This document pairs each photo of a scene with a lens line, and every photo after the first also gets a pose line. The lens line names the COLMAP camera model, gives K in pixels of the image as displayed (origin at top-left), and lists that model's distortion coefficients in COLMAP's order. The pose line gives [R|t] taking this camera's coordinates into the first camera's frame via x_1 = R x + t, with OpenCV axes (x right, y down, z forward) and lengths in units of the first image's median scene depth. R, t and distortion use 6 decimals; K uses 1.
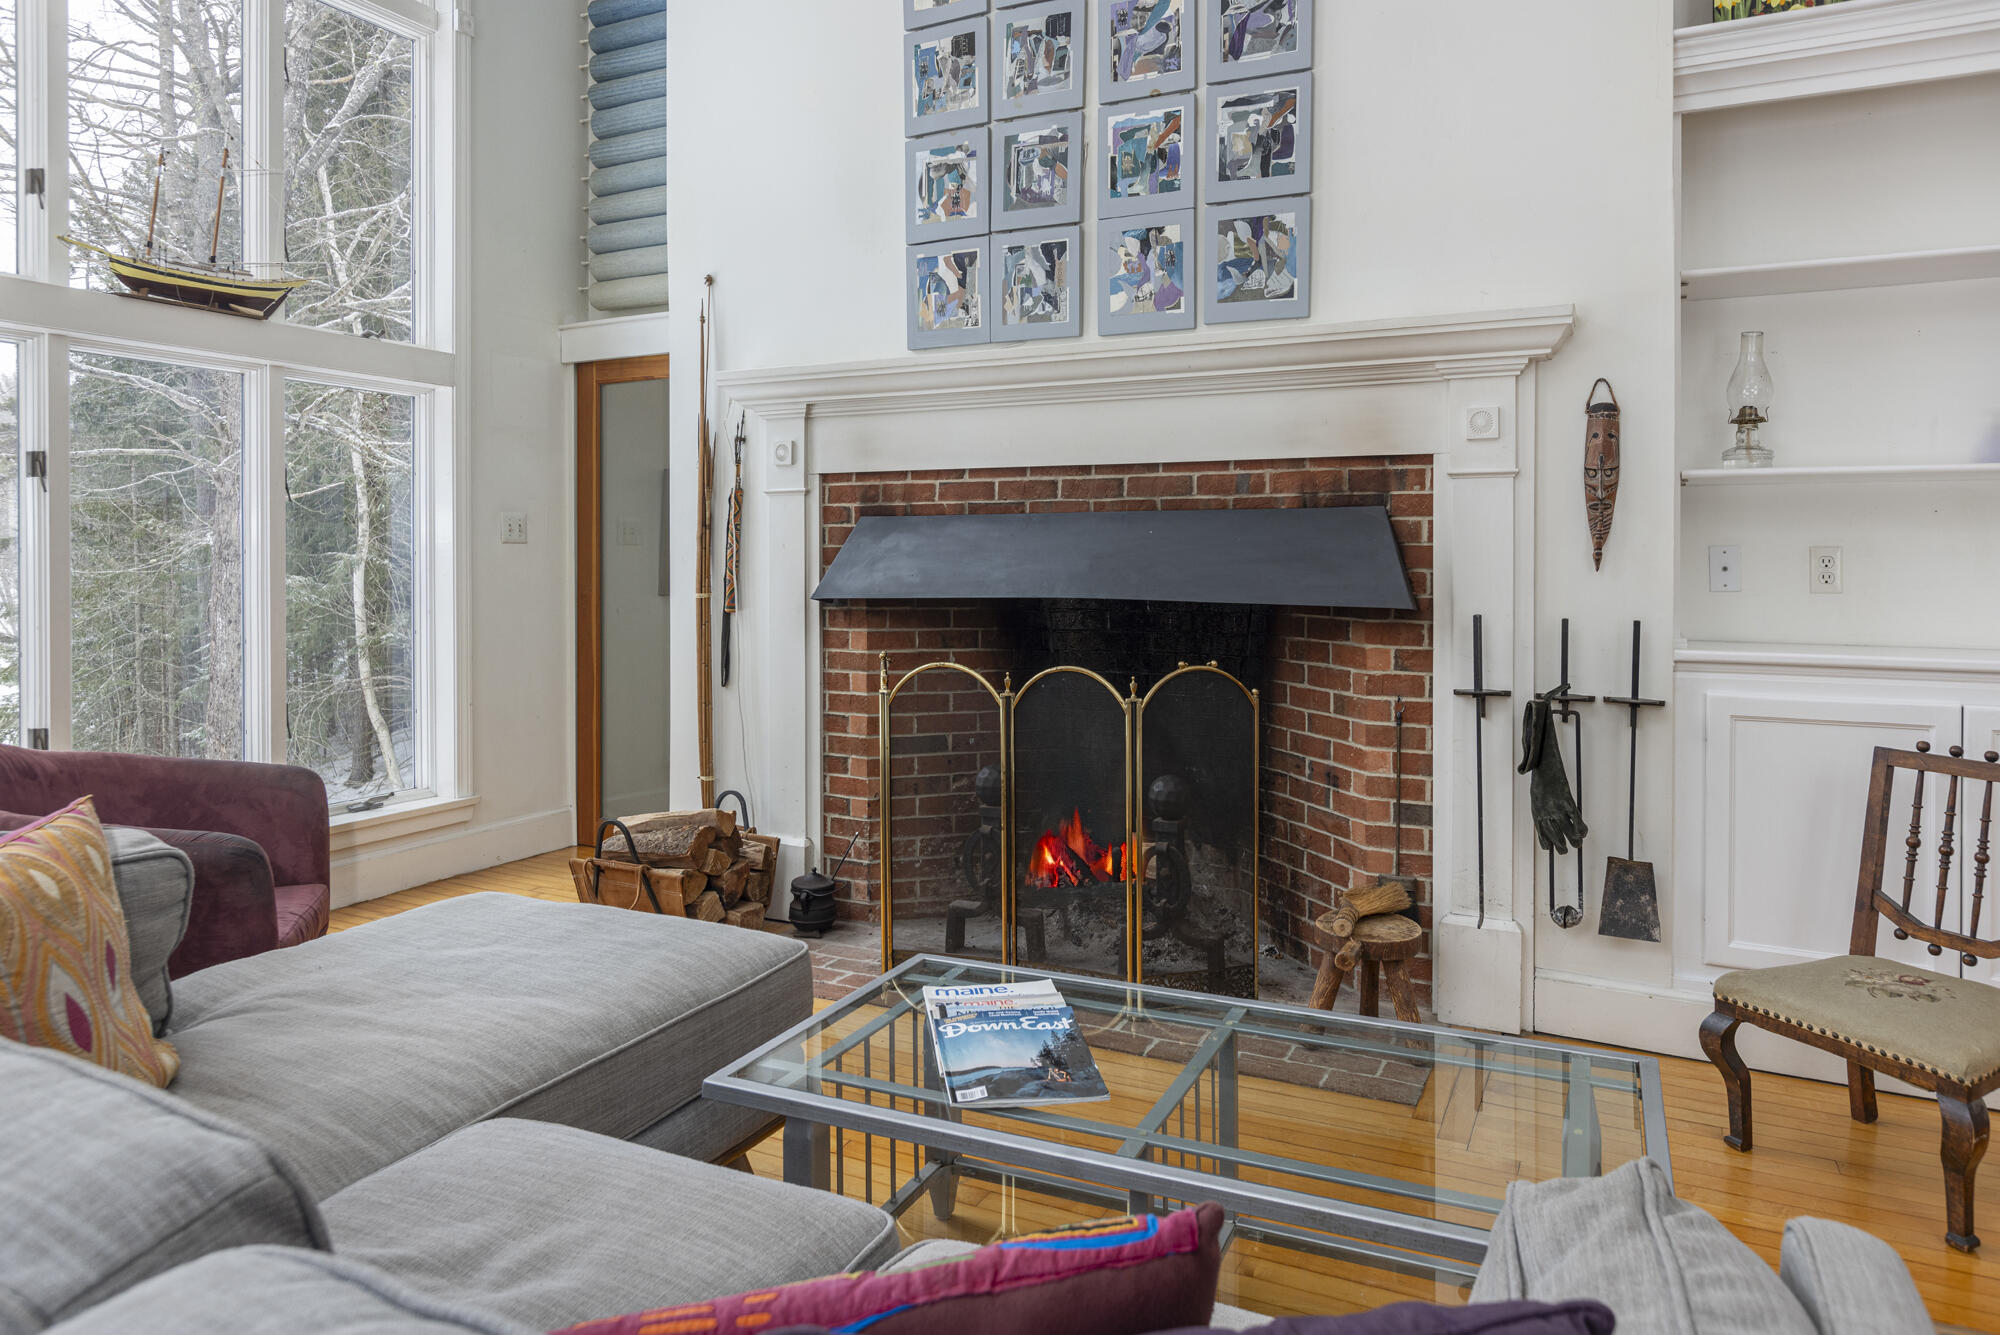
lens RADIAL K [[1238.3, 0, 1007.6], [0, 1238.3, 571.7], [0, 0, 1]] dist [-0.001311, -0.001103]
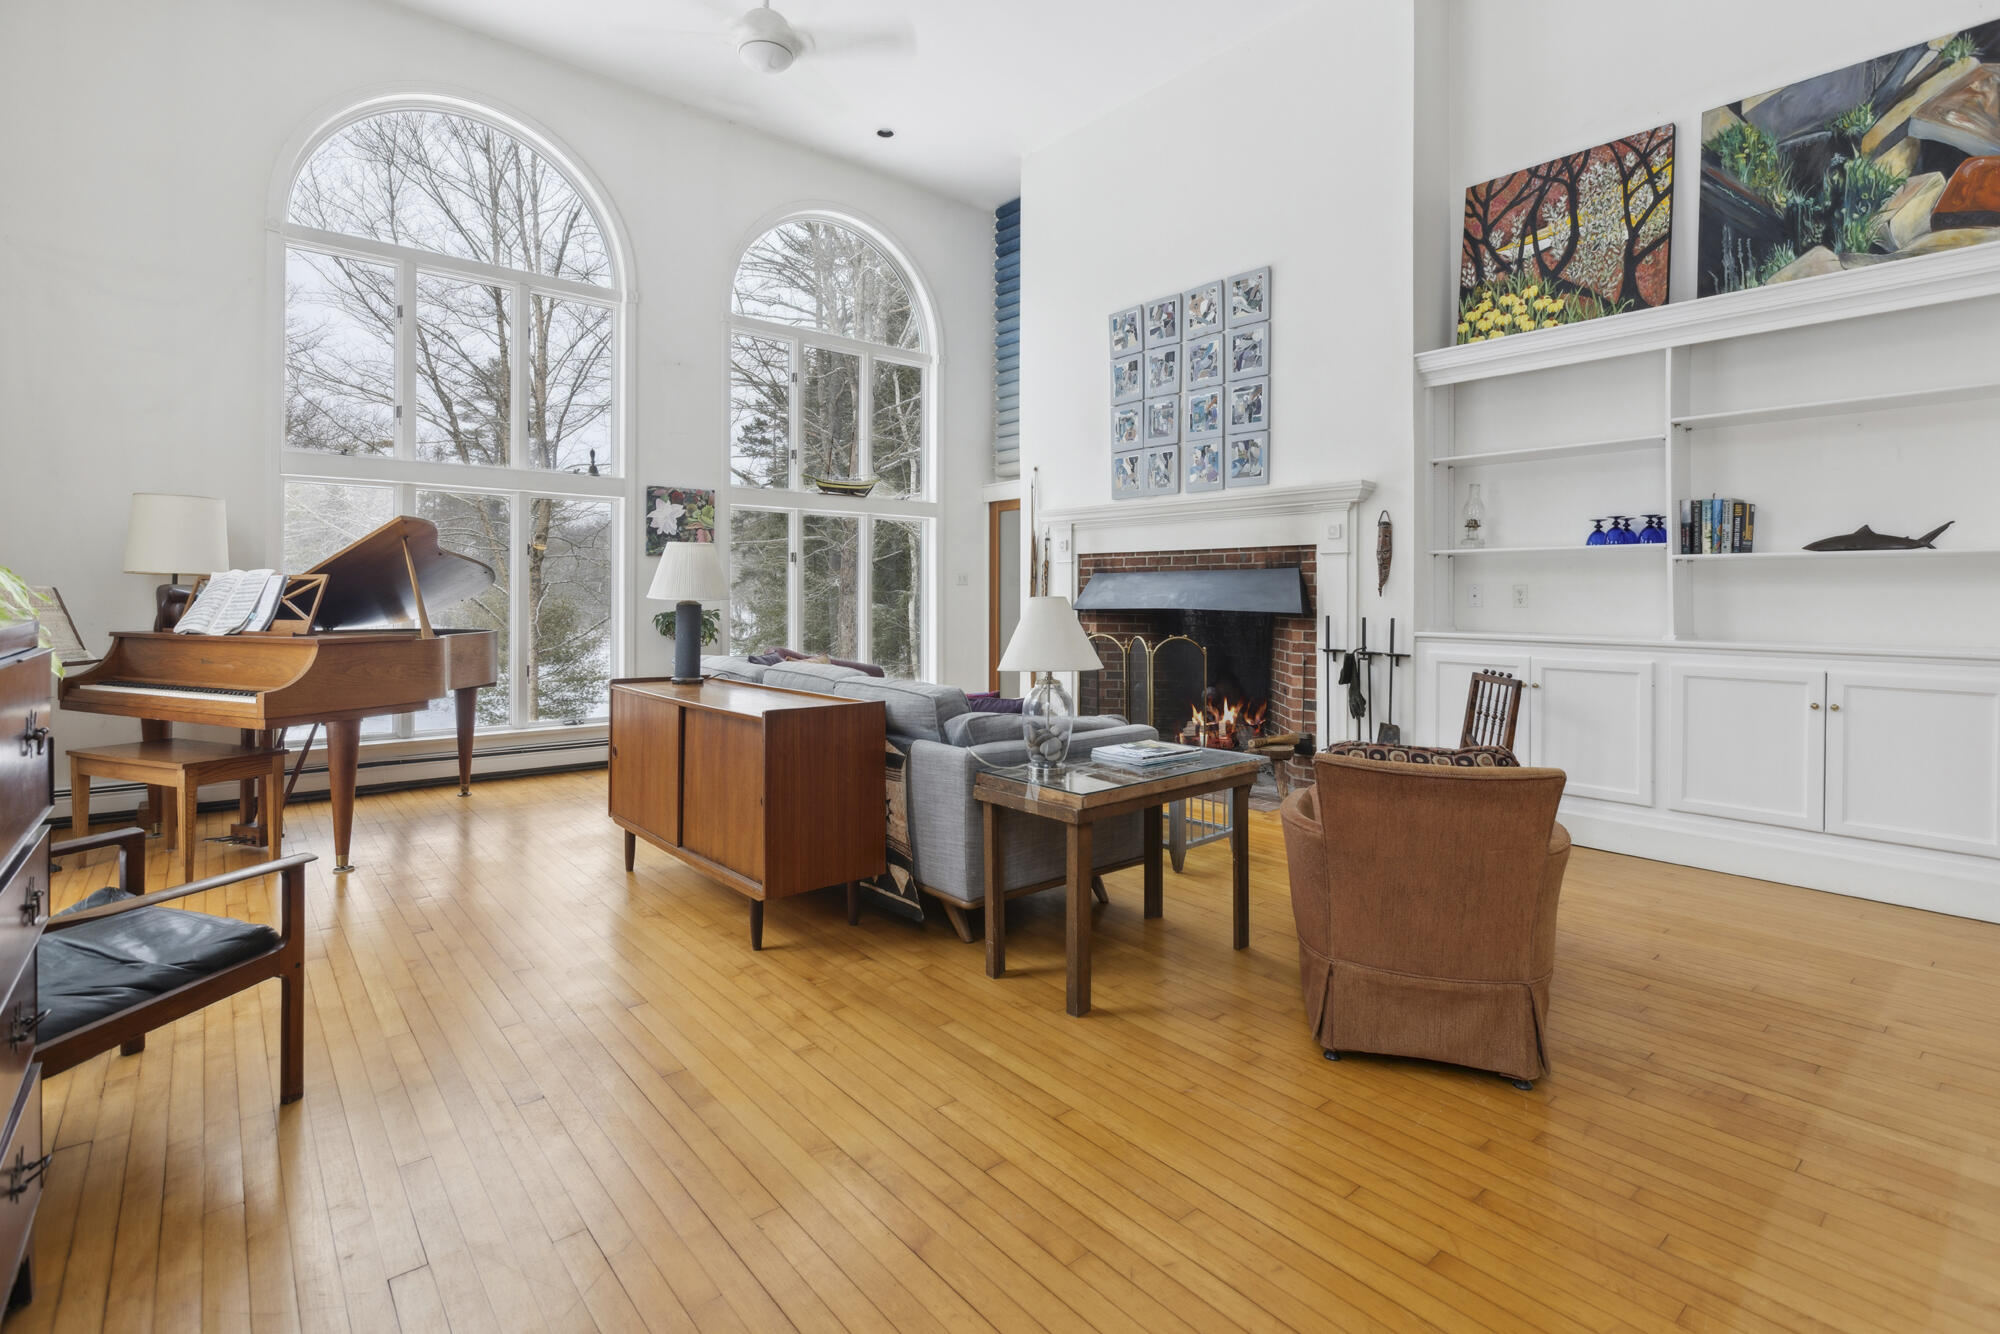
lens RADIAL K [[986.4, 0, 998.1], [0, 986.4, 597.9], [0, 0, 1]] dist [0.000042, -0.000010]
pose [[0.919942, 0.002361, -0.392047, 0.475372], [-0.005515, 0.999961, -0.006919, 0.016033], [0.392016, 0.008528, 0.919919, -0.808687]]
